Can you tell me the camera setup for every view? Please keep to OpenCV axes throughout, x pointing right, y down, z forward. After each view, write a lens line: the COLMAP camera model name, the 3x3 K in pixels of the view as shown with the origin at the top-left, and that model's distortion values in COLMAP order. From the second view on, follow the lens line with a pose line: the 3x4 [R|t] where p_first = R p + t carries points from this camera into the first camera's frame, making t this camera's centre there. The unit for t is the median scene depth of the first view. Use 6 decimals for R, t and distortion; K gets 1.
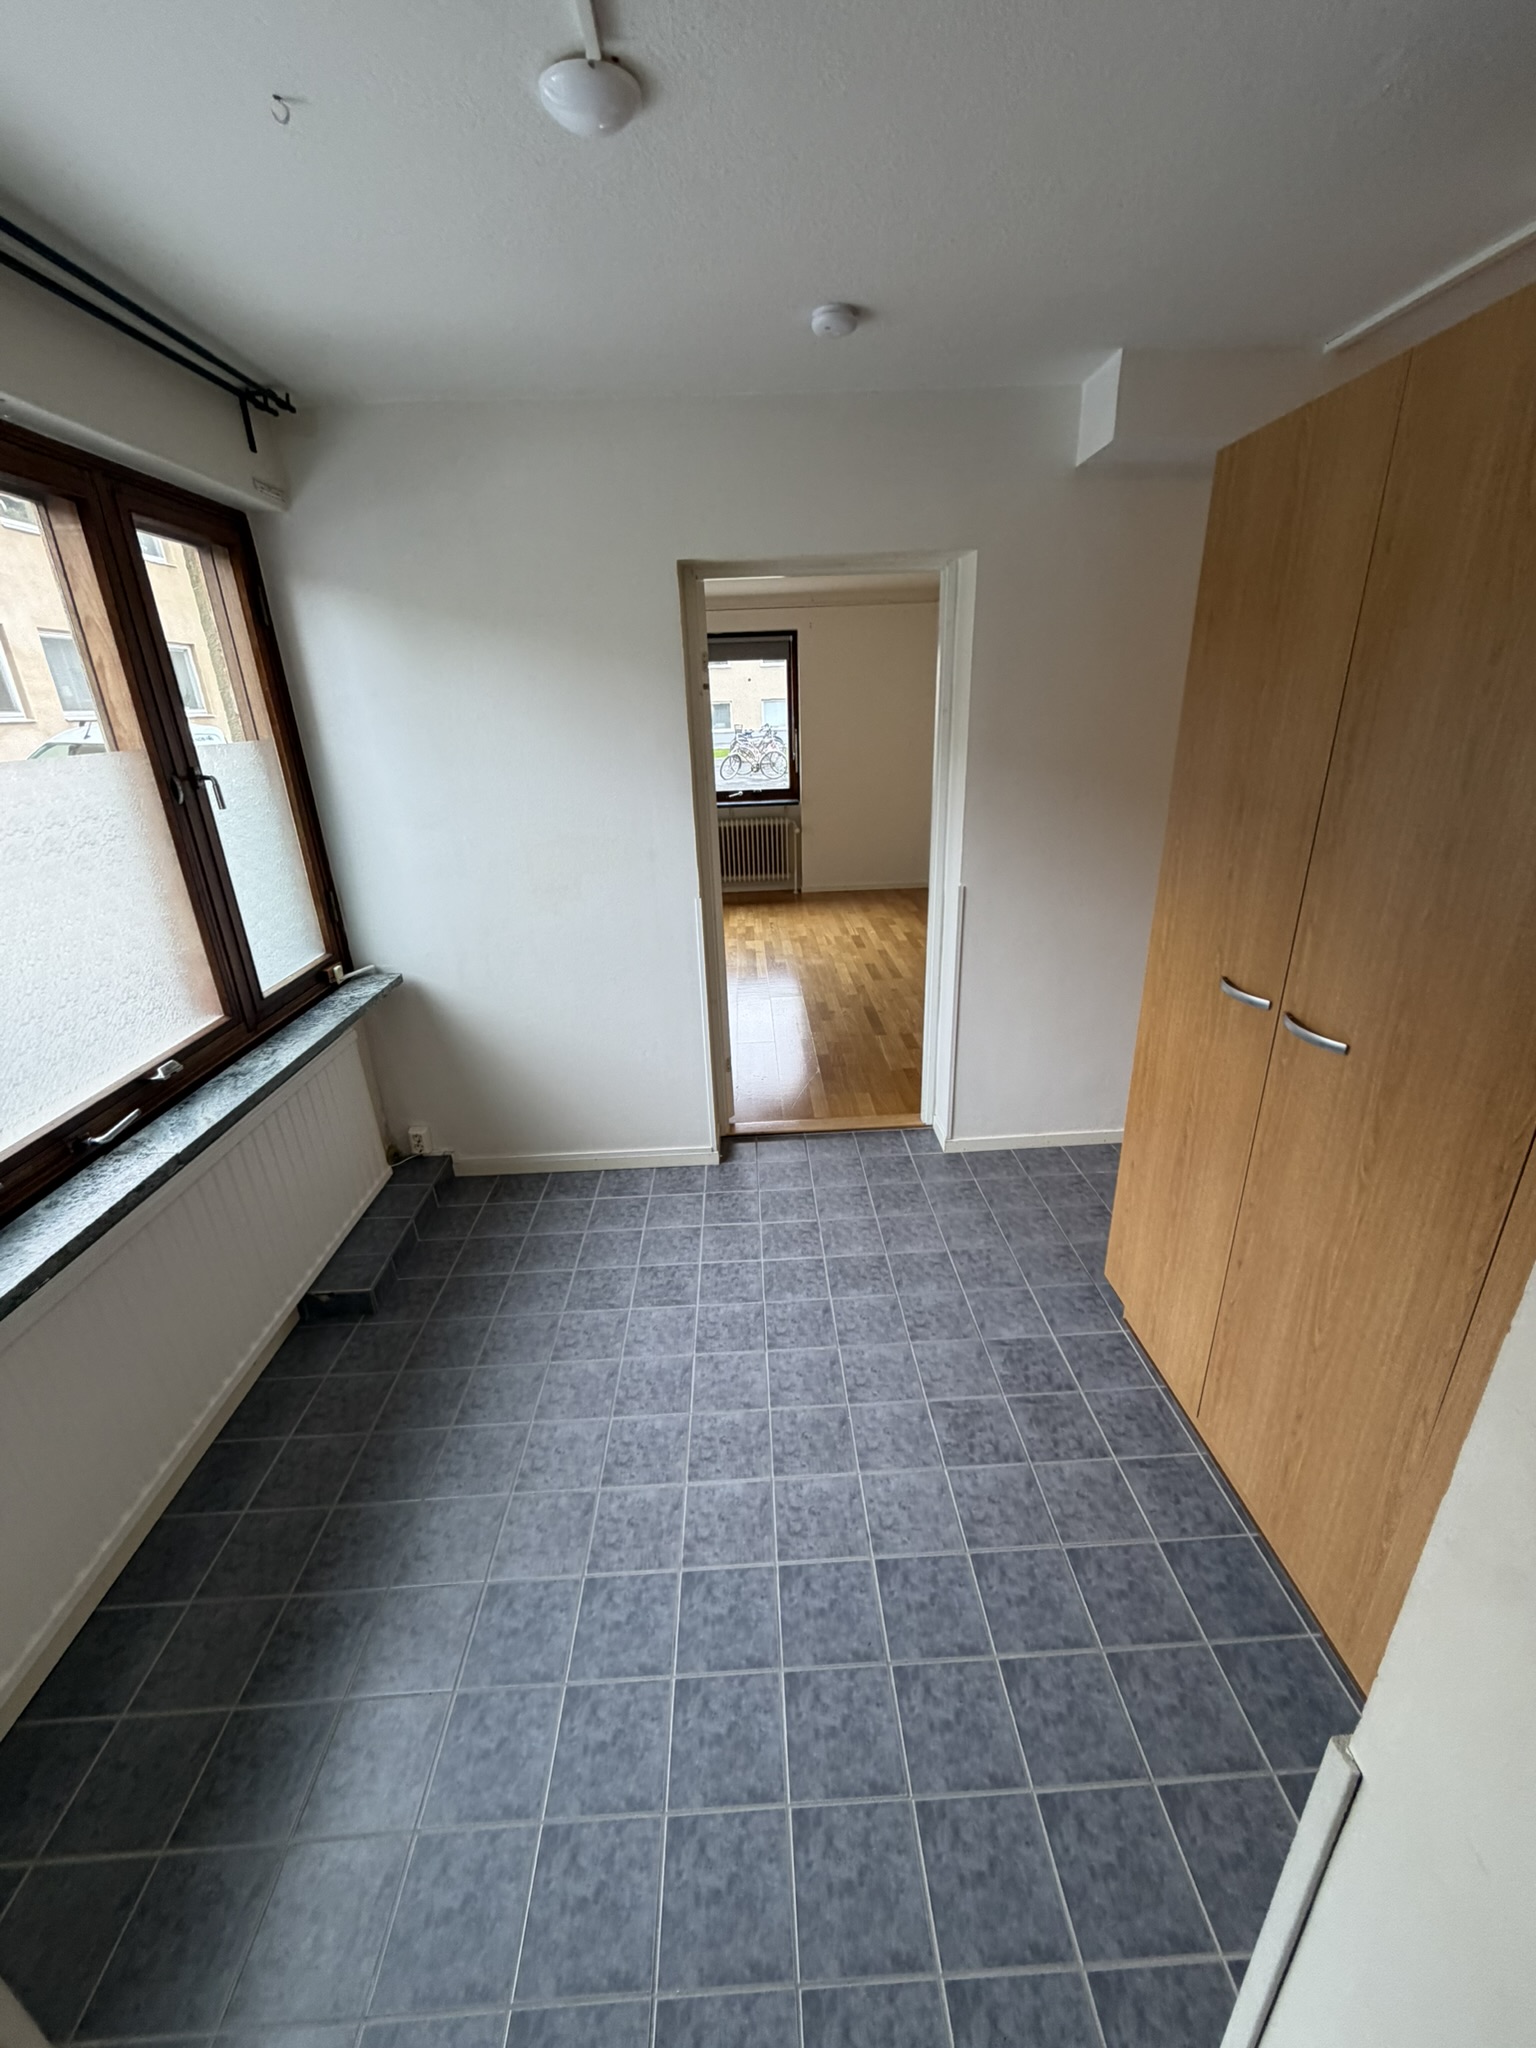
lens RADIAL K [[823.7, 0, 782.5], [0, 823.7, 1024.8], [0, 0, 1]] dist [0.017256, 0.000852]
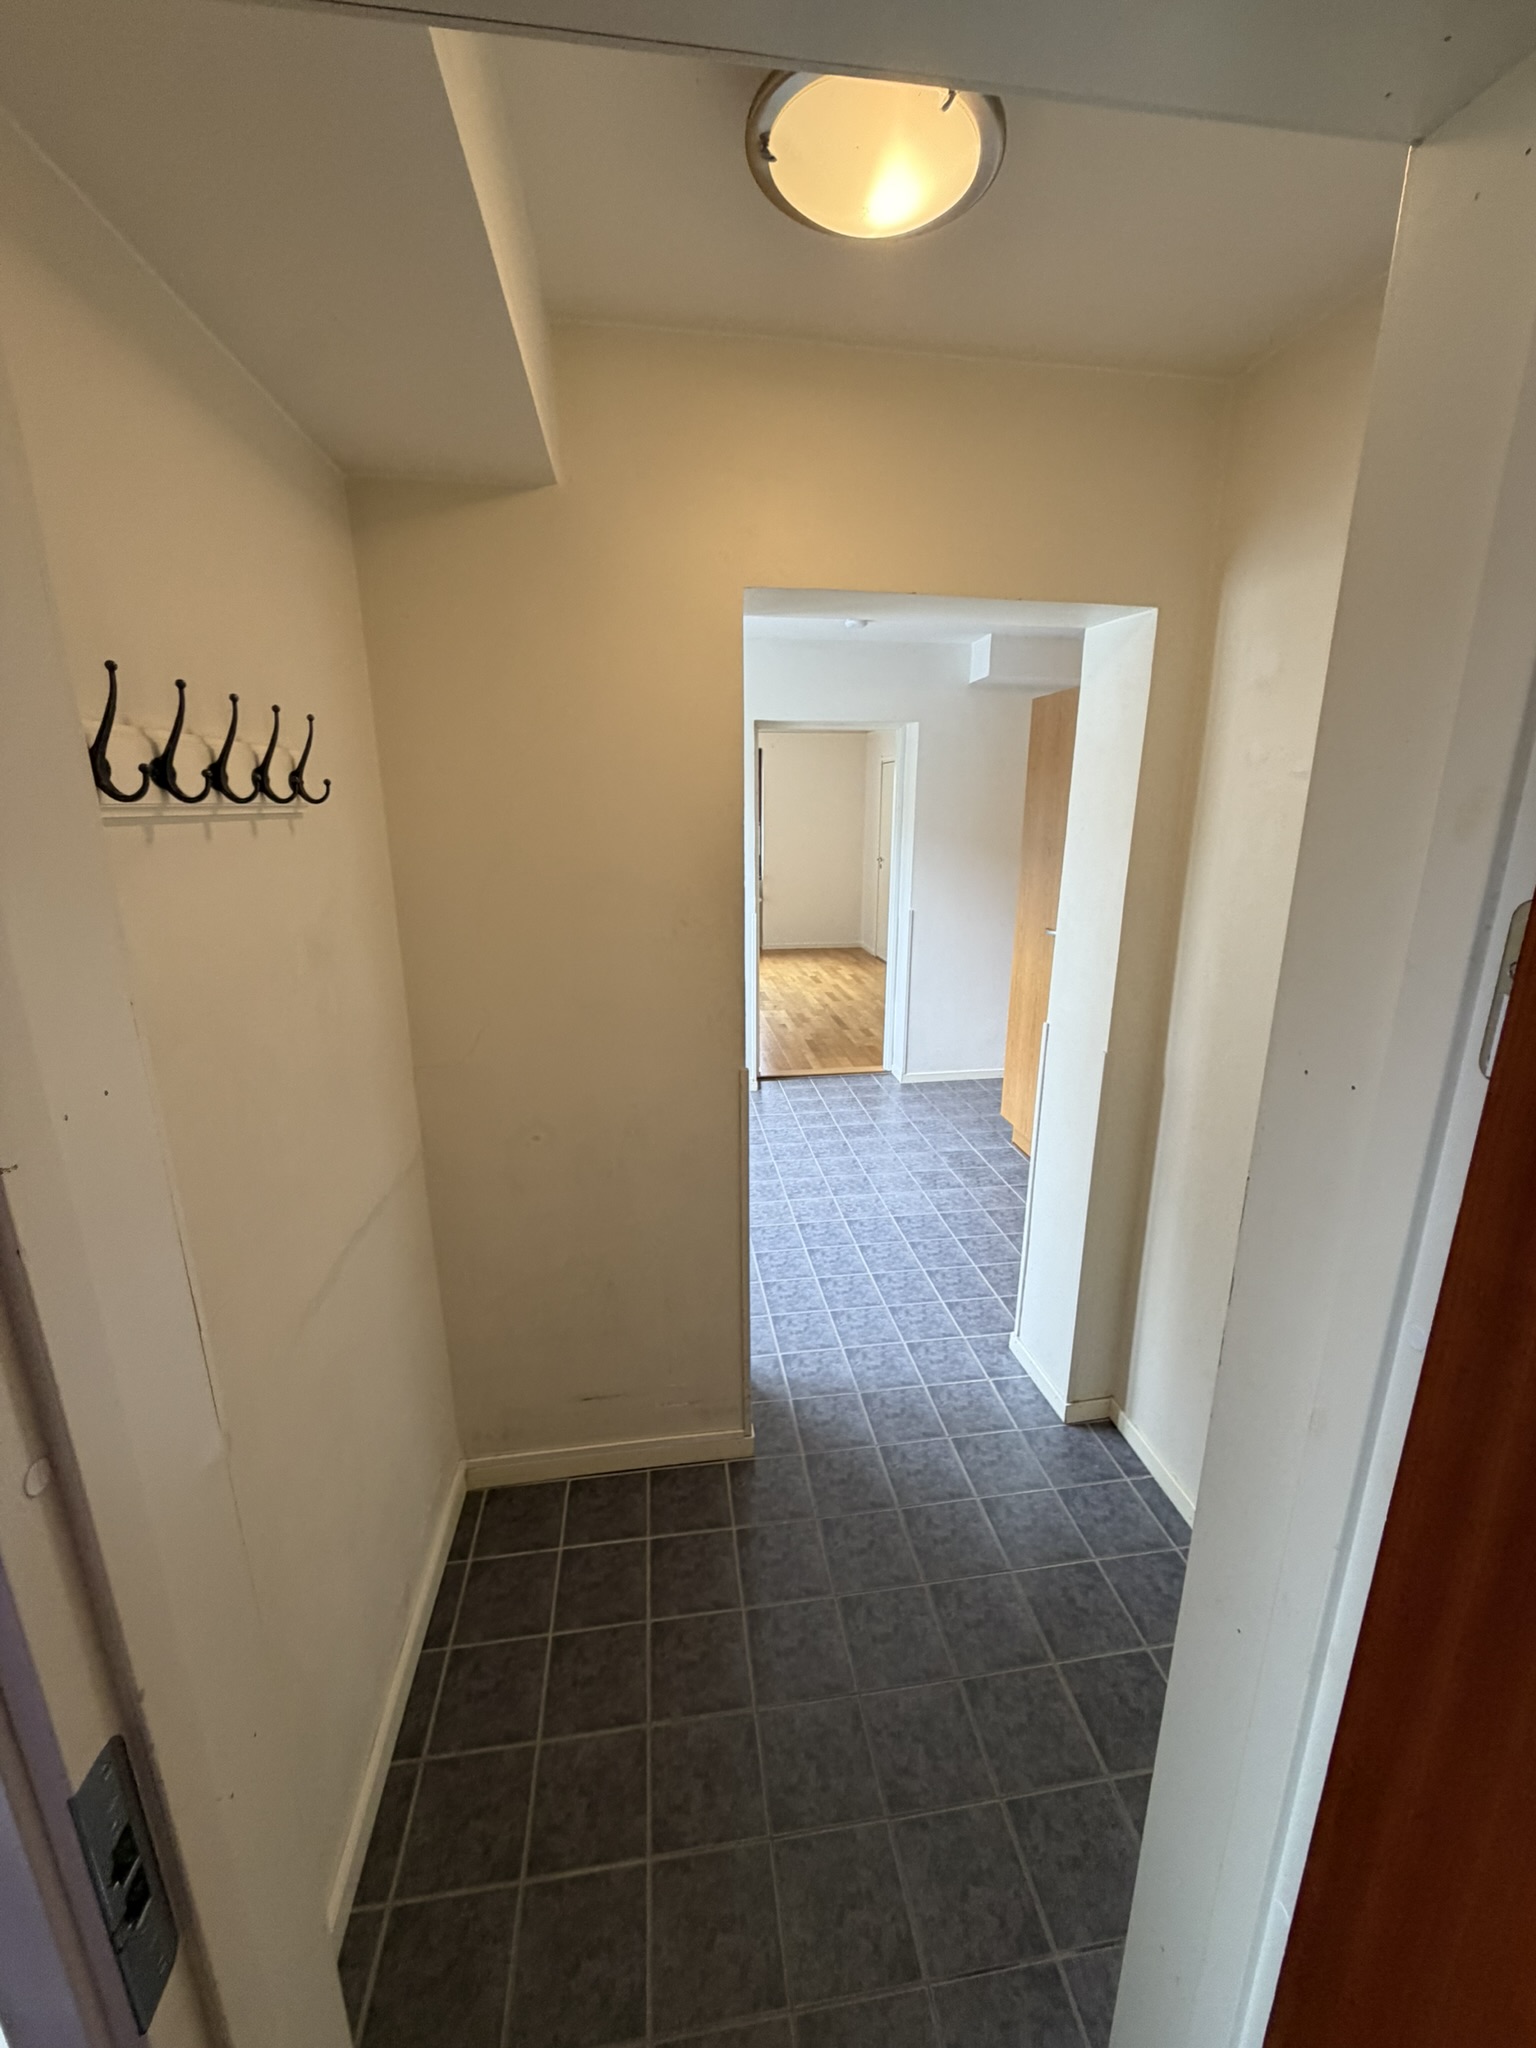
lens RADIAL K [[823.7, 0, 755.4], [0, 823.7, 1025.4], [0, 0, 1]] dist [0.017256, 0.000852]
pose [[0.996402, 0.012711, 0.083793, -0.203319], [-0.003342, 0.993813, -0.111015, 0.211838], [-0.084686, 0.110335, 0.990280, -0.517072]]
